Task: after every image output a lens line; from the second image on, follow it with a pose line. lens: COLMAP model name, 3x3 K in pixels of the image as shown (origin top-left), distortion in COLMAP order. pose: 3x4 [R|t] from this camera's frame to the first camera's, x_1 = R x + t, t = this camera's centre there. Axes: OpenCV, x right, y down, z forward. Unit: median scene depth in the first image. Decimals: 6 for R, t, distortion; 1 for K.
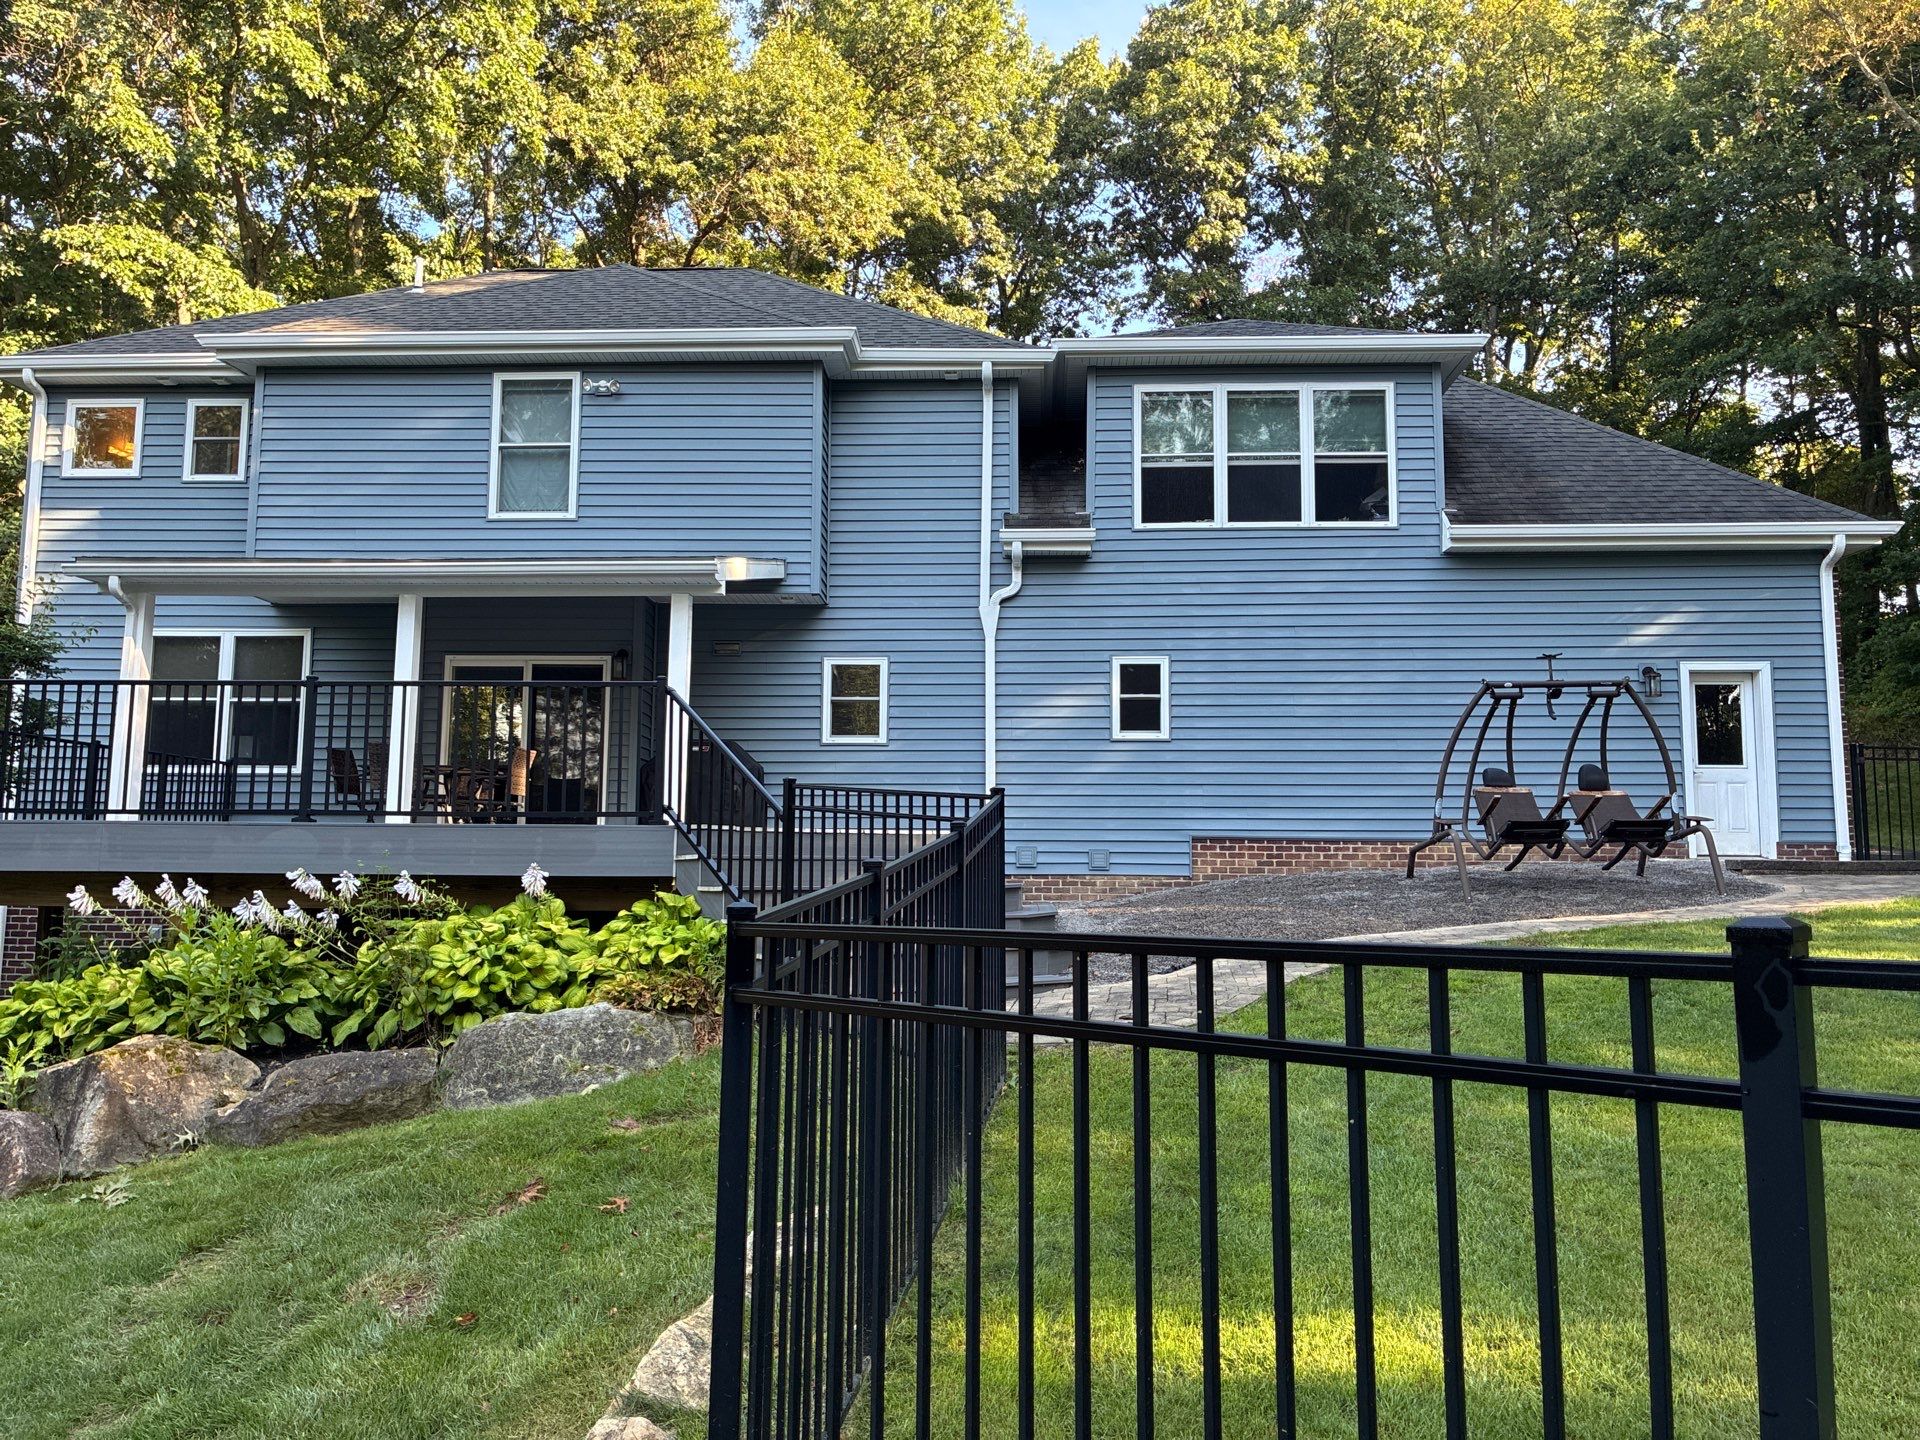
lens RADIAL K [[1483.1, 0, 961.9], [0, 1483.1, 720.2], [0, 0, 1]] dist [0.035022, -0.045370]
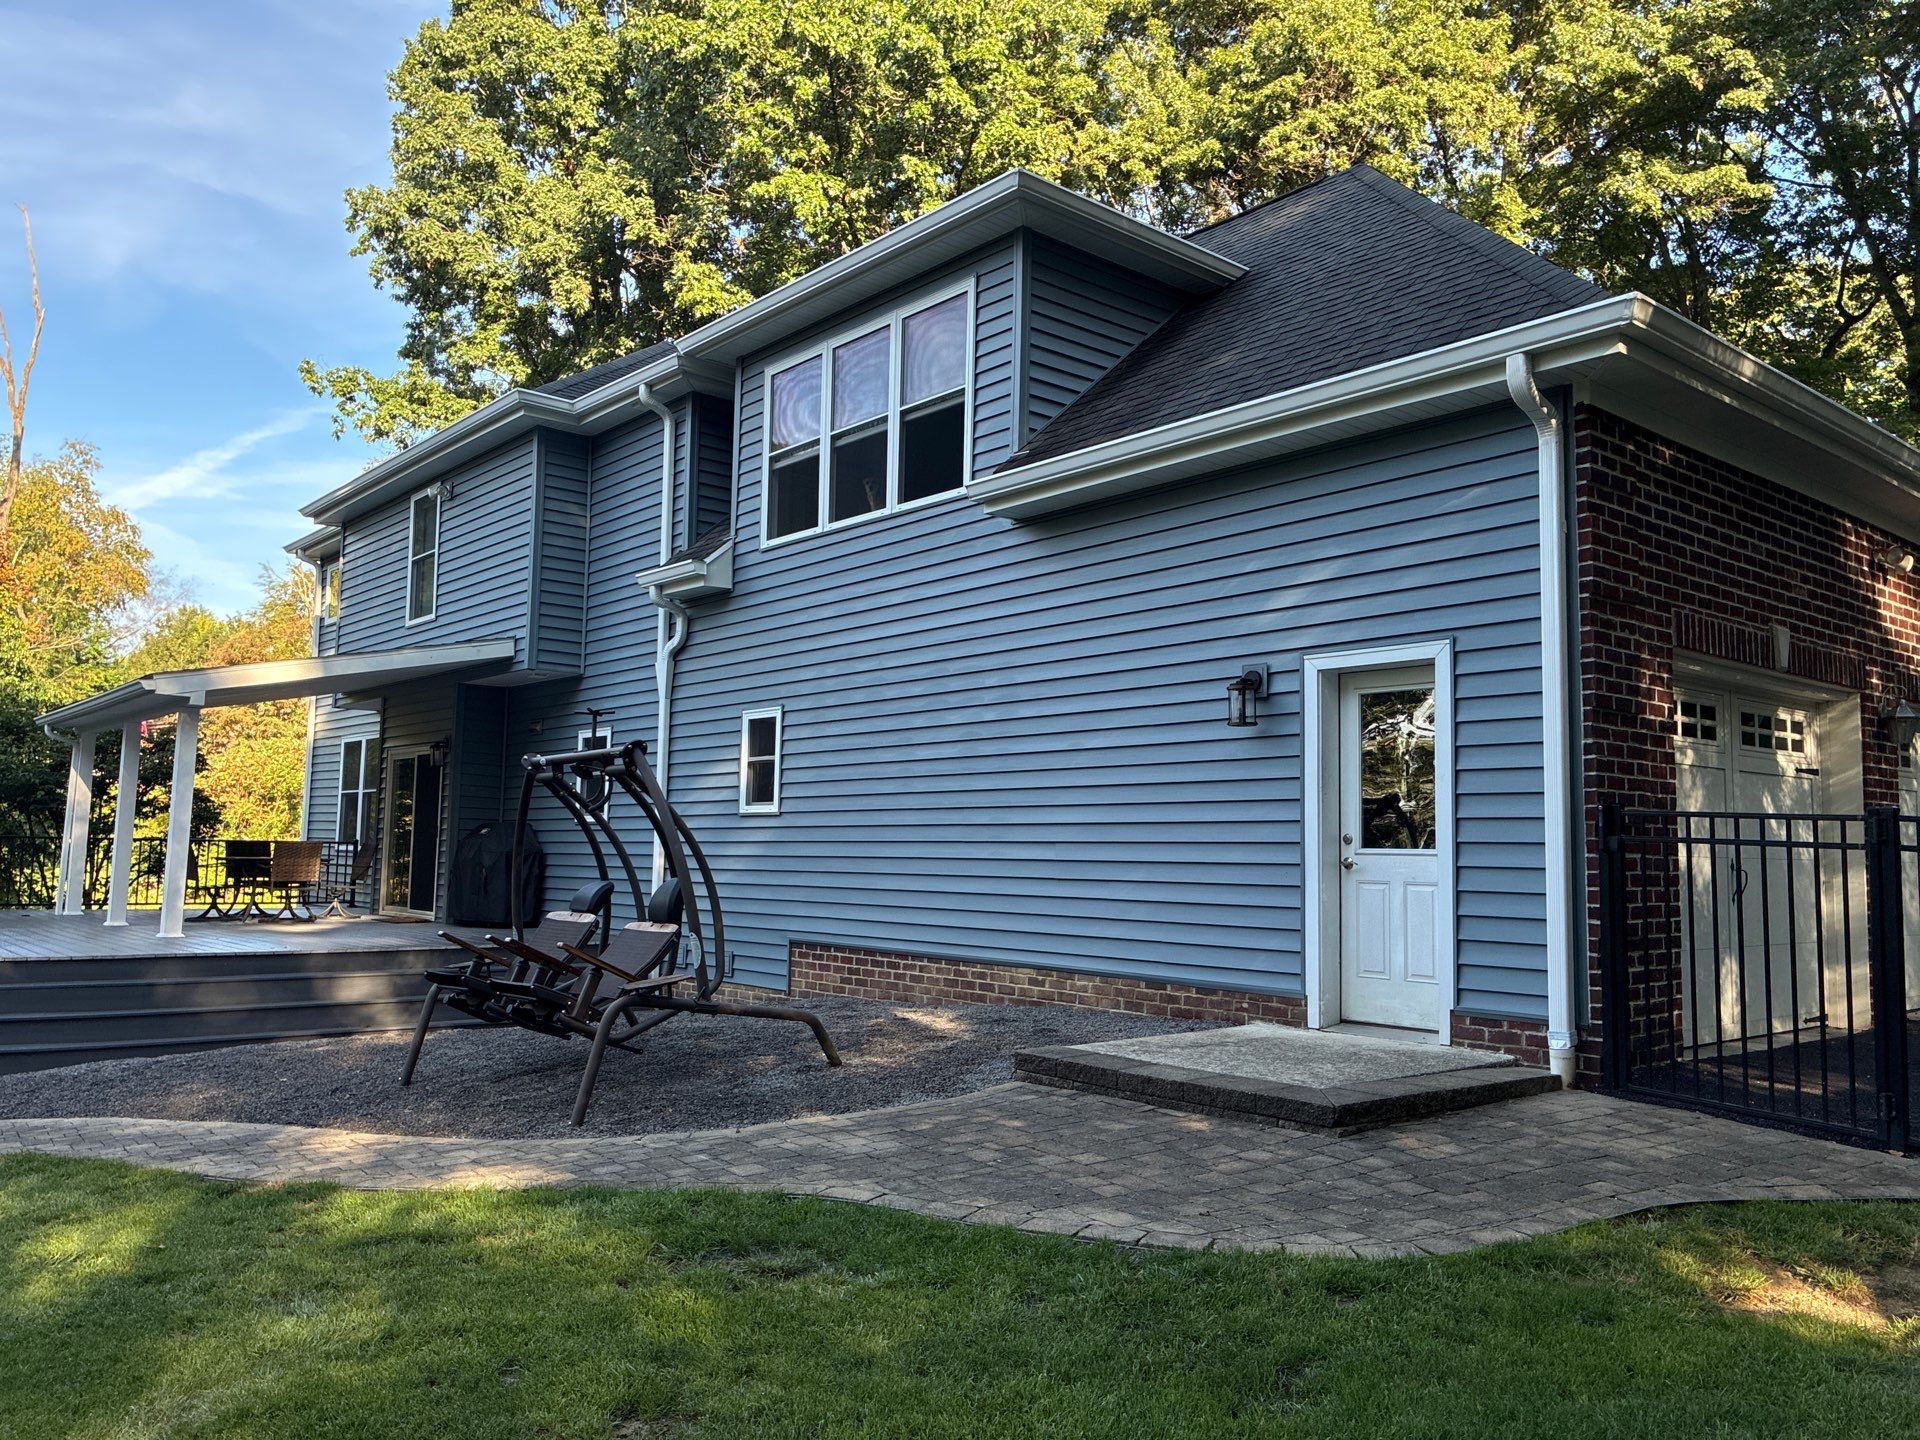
lens RADIAL K [[1462.8, 0, 947.4], [0, 1462.8, 725.7], [0, 0, 1]] dist [0.036194, -0.046155]
pose [[0.679508, -0.058726, -0.731314, 0.757345], [0.065527, 0.997665, -0.019230, -0.012251], [0.730736, -0.034854, 0.681769, 0.531485]]
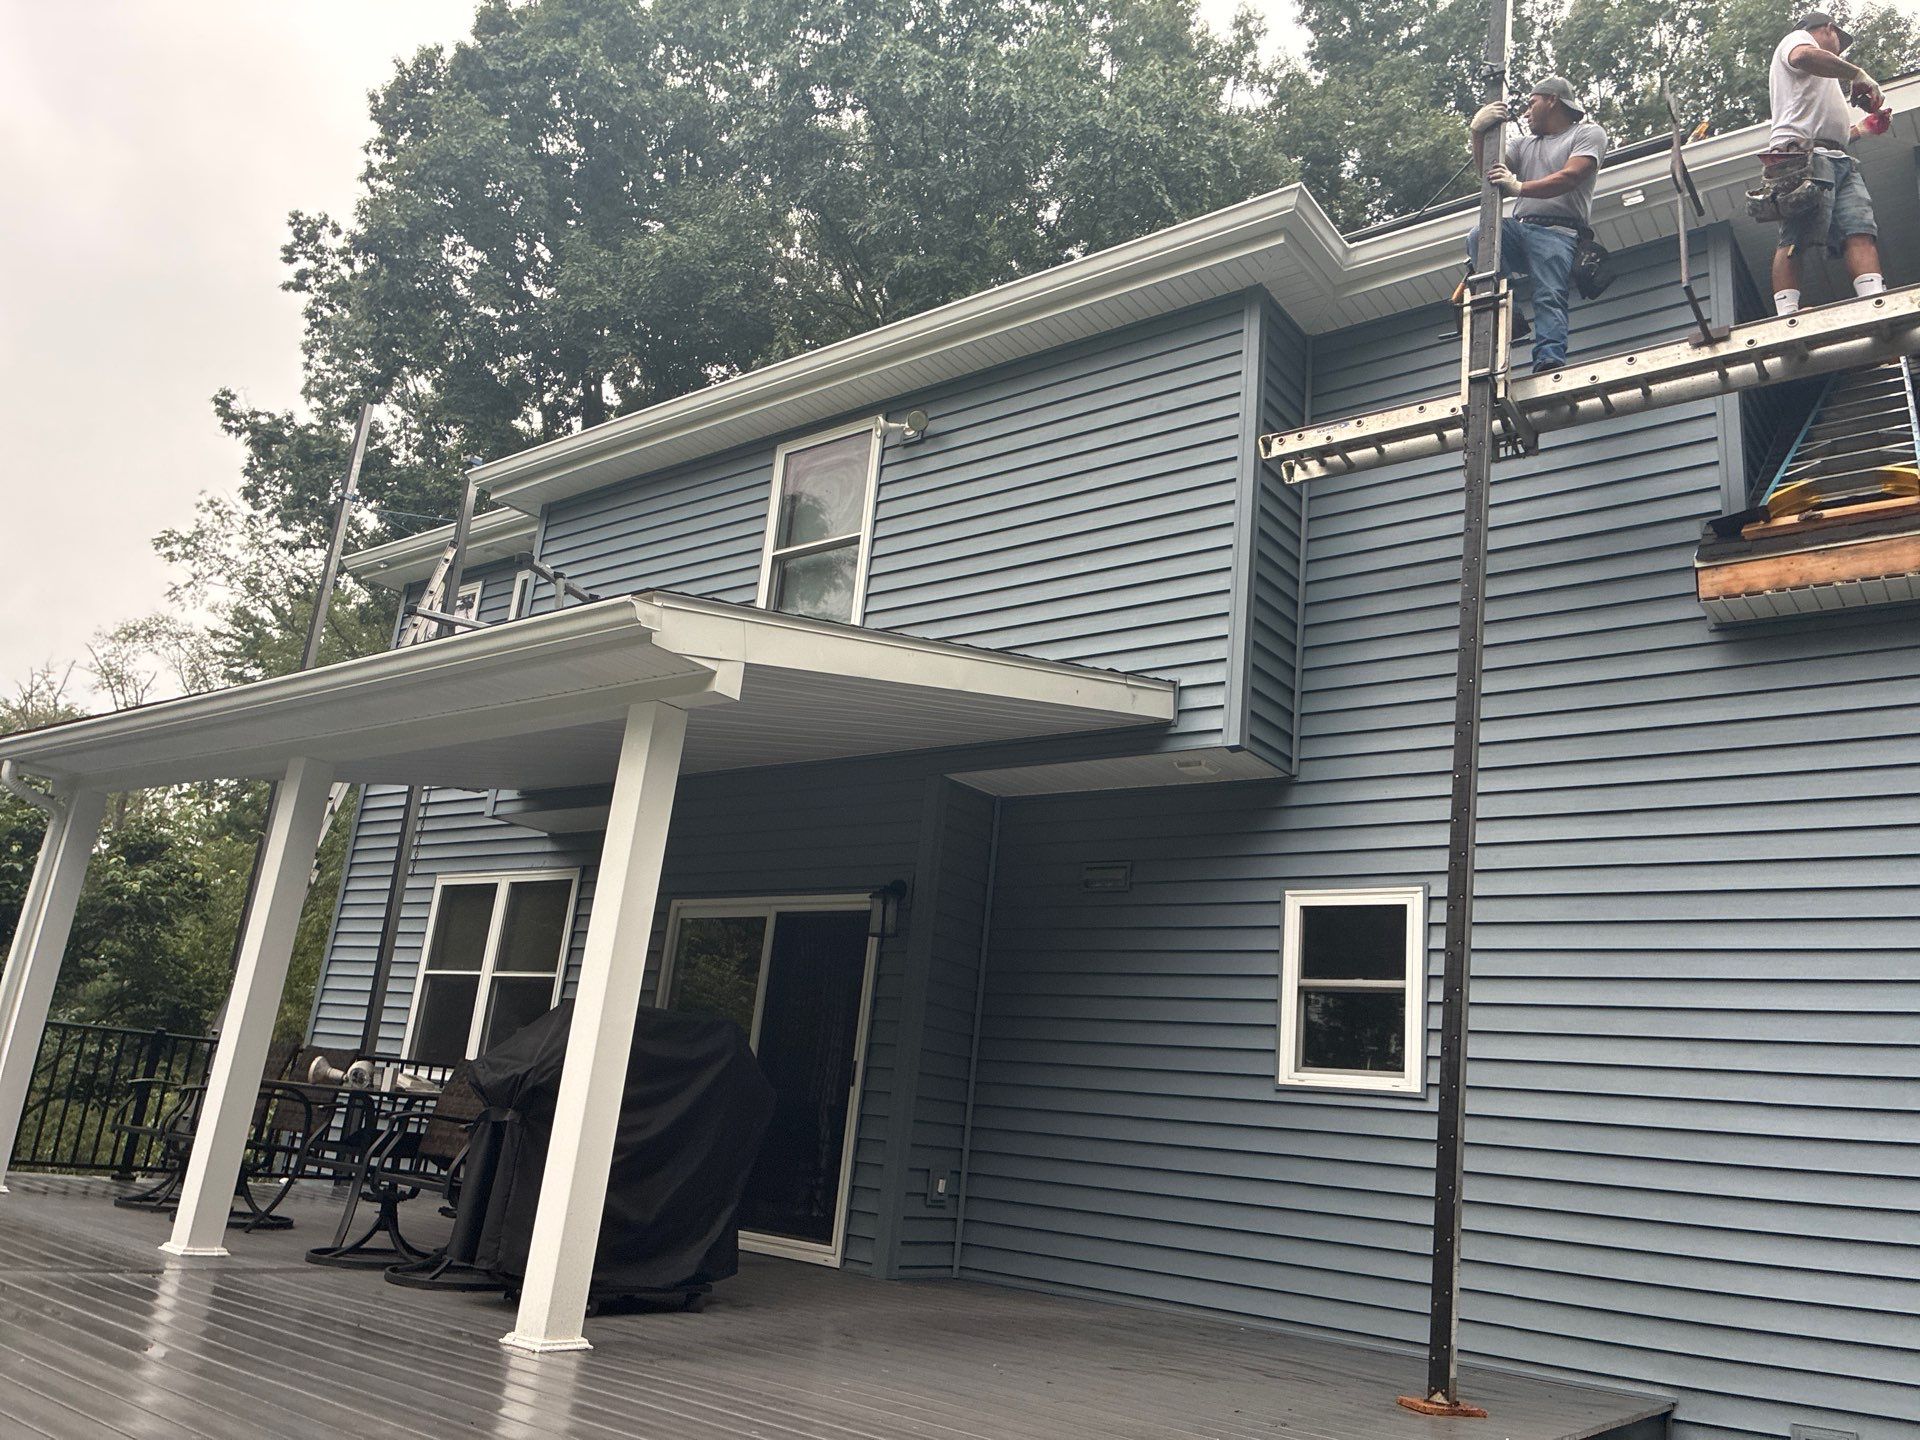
lens RADIAL K [[1479.5, 0, 962.8], [0, 1479.5, 719.0], [0, 0, 1]] dist [0.055650, 0.000447]
pose [[0.814649, -0.088305, -0.573191, 0.094068], [-0.030902, 0.980327, -0.194948, -0.001866], [0.579130, 0.176527, 0.795894, 0.567348]]
